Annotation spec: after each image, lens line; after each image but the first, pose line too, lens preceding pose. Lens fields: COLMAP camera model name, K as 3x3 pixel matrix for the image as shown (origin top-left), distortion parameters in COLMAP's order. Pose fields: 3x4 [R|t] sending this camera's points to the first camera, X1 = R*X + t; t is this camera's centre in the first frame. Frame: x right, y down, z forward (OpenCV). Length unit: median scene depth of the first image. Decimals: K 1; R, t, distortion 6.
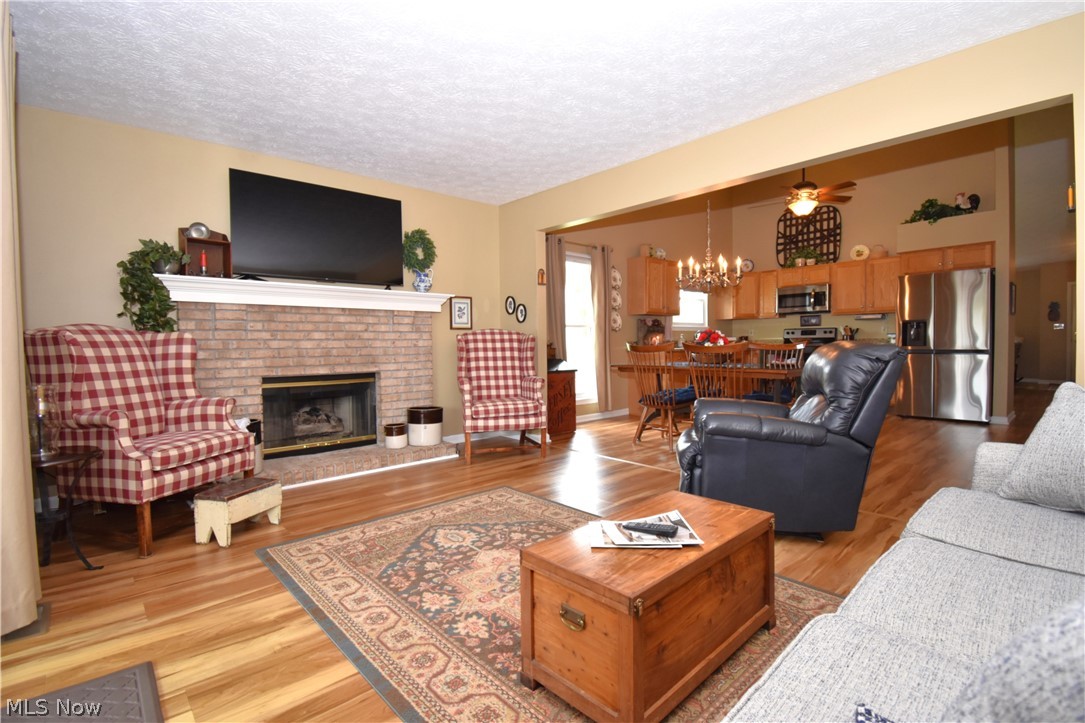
lens RADIAL K [[497.8, 0, 542.5], [0, 497.8, 361.5], [0, 0, 1]] dist [-0.009039, -0.000791]
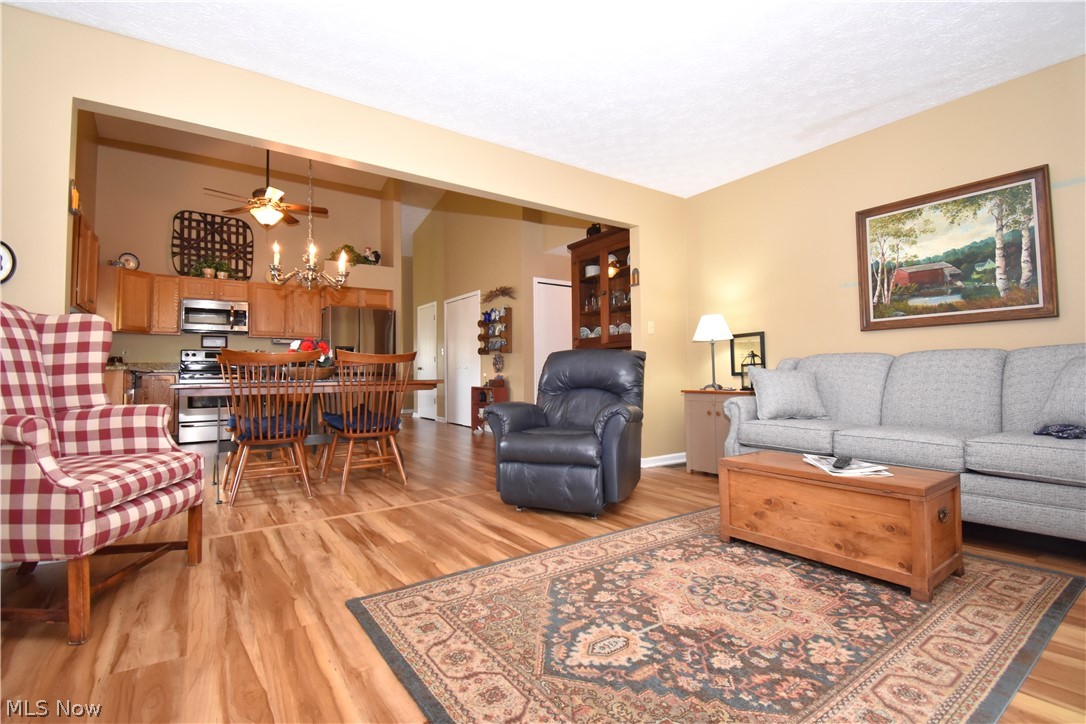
lens RADIAL K [[494.9, 0, 545.4], [0, 494.9, 357.6], [0, 0, 1]] dist [0.021846, -0.027559]
pose [[0.132710, 0.043447, 0.990202, -0.479823], [0.043871, 0.997802, -0.049661, 0.027981], [-0.990183, 0.050032, 0.130513, 0.607624]]
